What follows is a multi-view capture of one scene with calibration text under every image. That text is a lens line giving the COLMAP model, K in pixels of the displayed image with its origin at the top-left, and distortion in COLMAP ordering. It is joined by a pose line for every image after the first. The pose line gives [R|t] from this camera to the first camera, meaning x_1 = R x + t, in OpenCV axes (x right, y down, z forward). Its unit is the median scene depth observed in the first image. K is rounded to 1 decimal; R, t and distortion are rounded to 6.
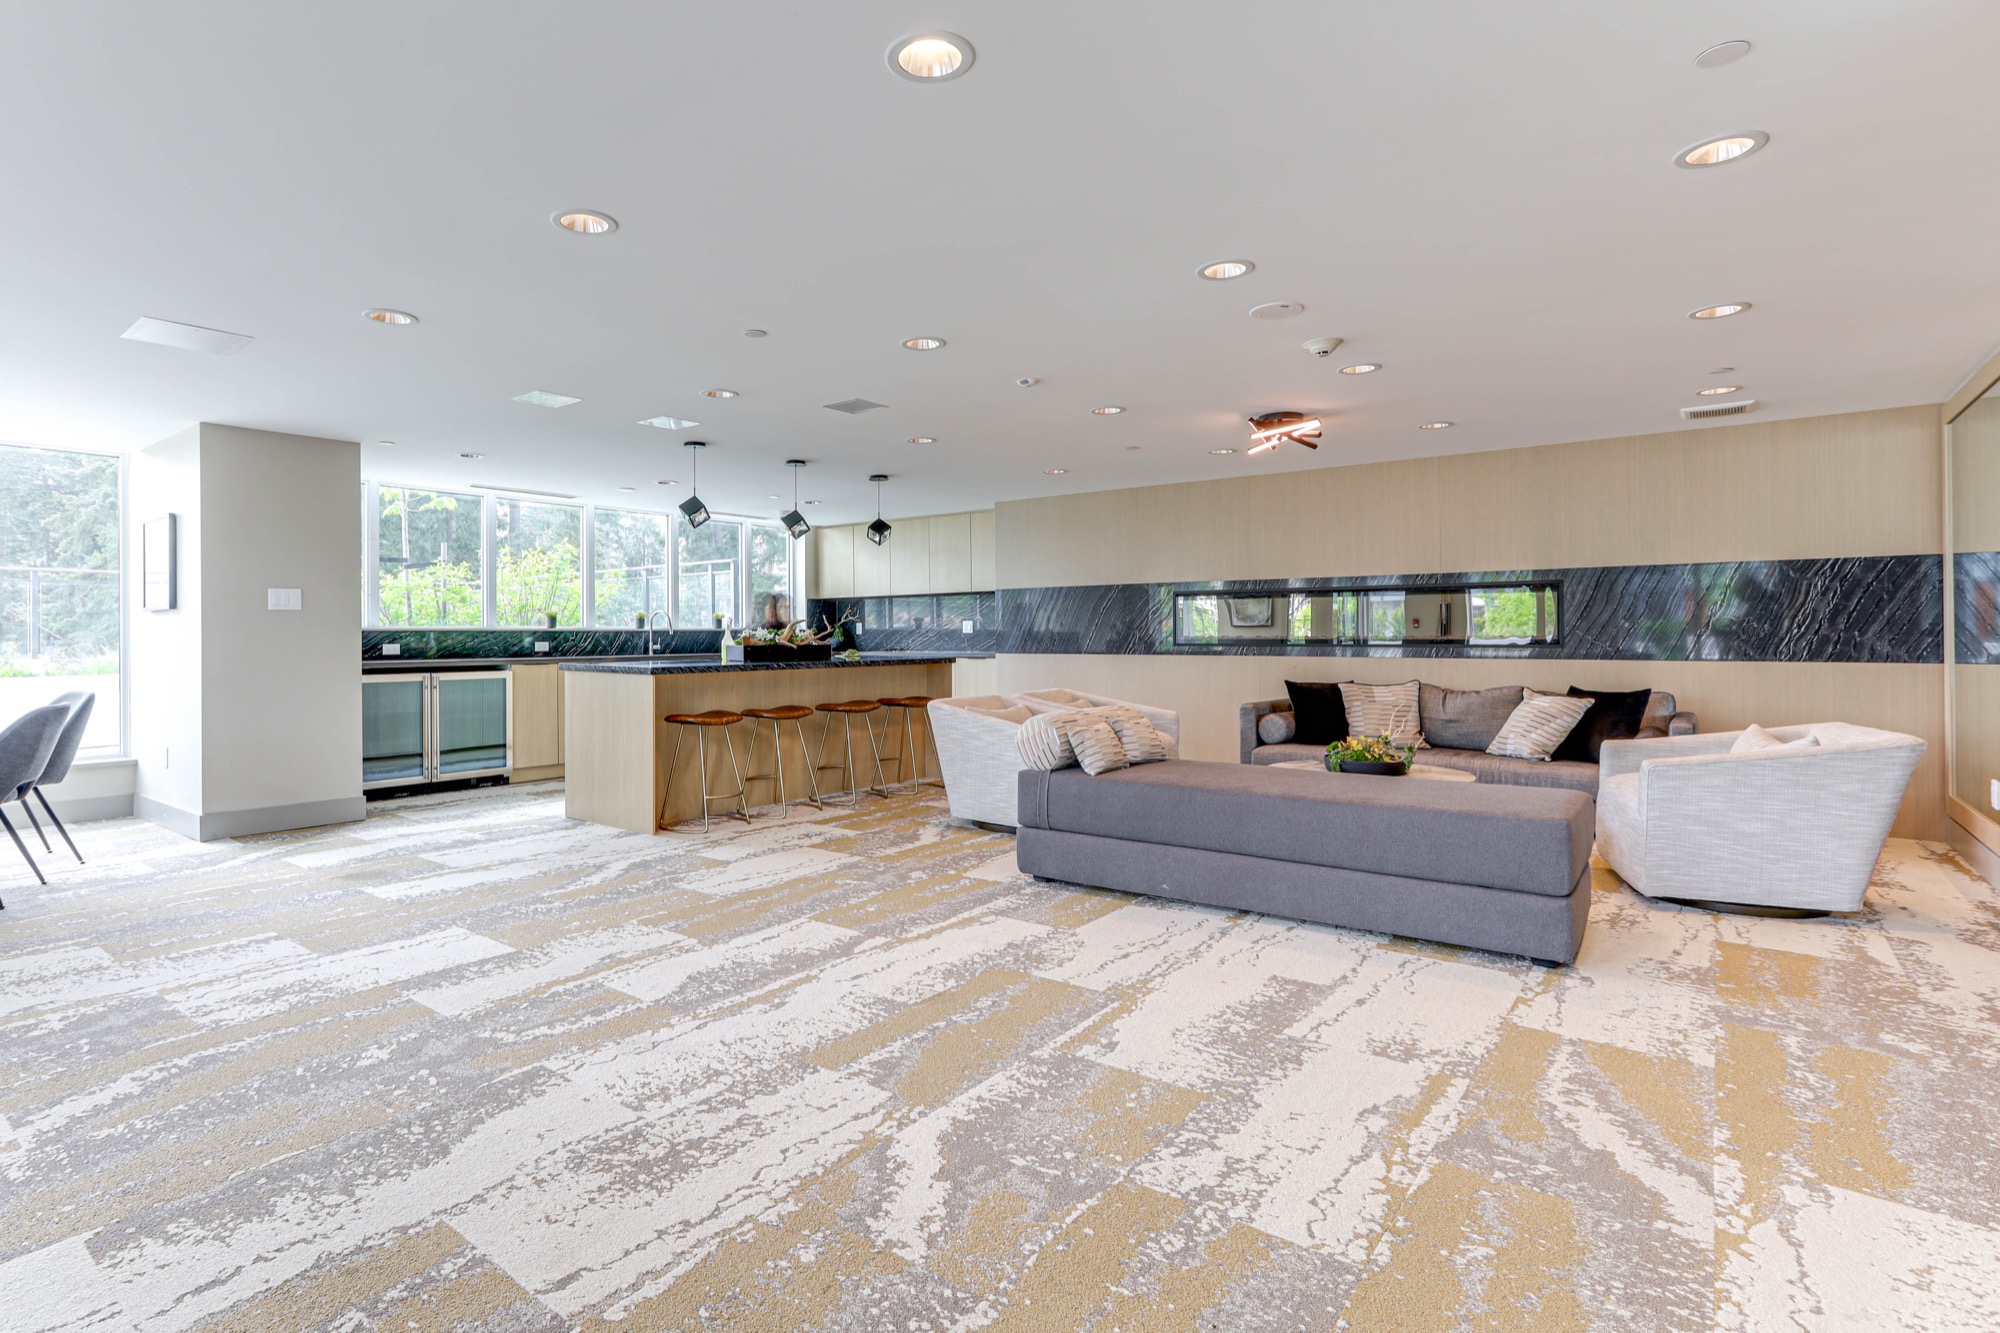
lens RADIAL K [[1003.4, 0, 992.6], [0, 1003.4, 627.1], [0, 0, 1]] dist [-0.011884, 0.002868]
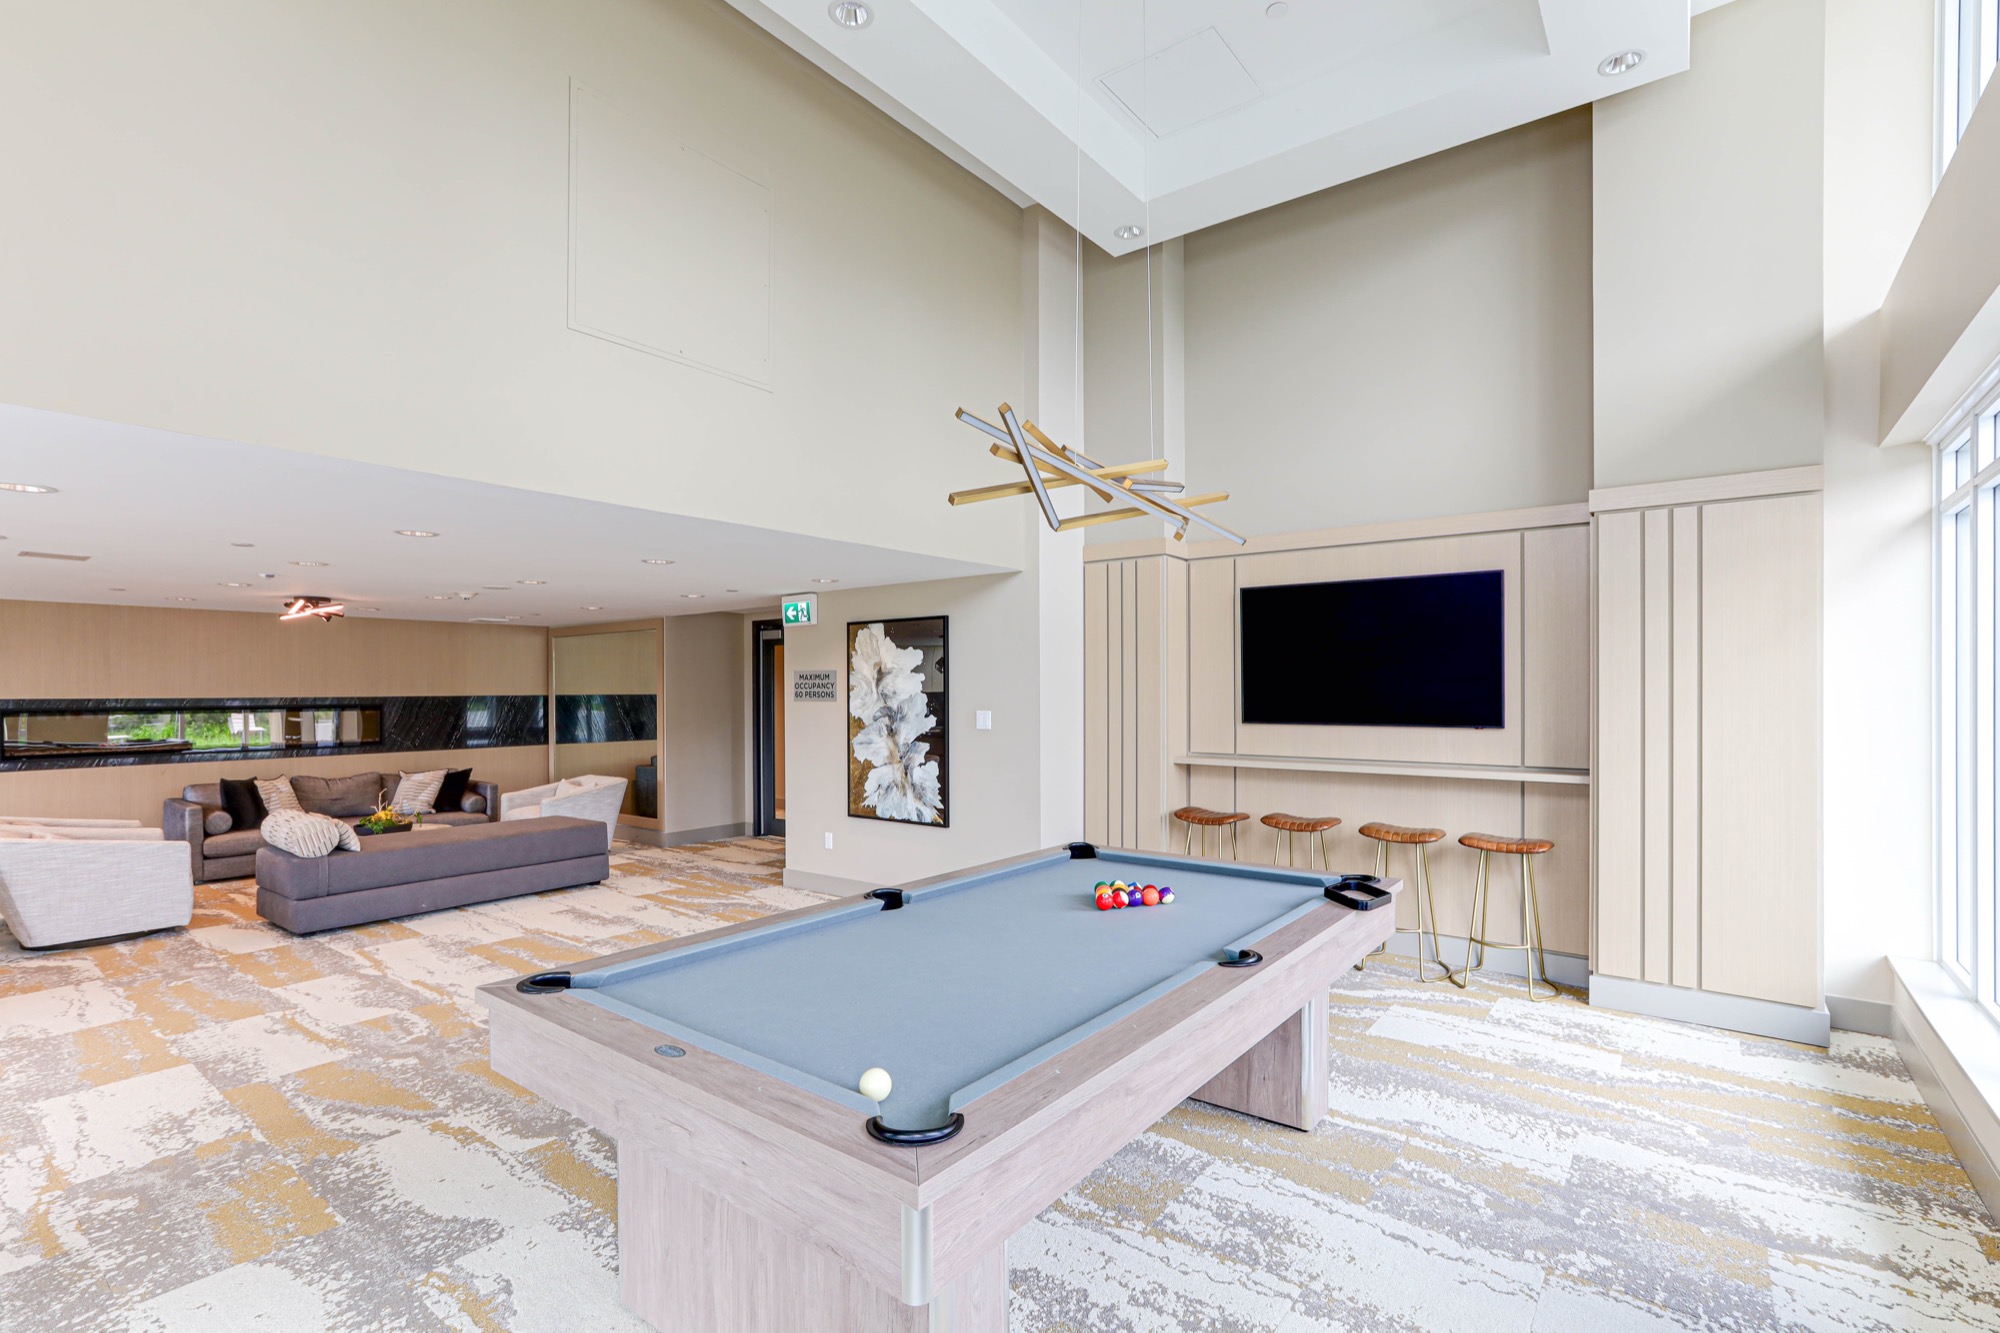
lens RADIAL K [[914.4, 0, 998.7], [0, 914.4, 682.2], [0, 0, 1]] dist [0.001235, 0.000283]
pose [[-0.024323, 0.013147, 0.999618, -1.651956], [-0.009735, 0.999863, -0.013387, -0.128115], [-0.999657, -0.010057, -0.024192, 0.073790]]
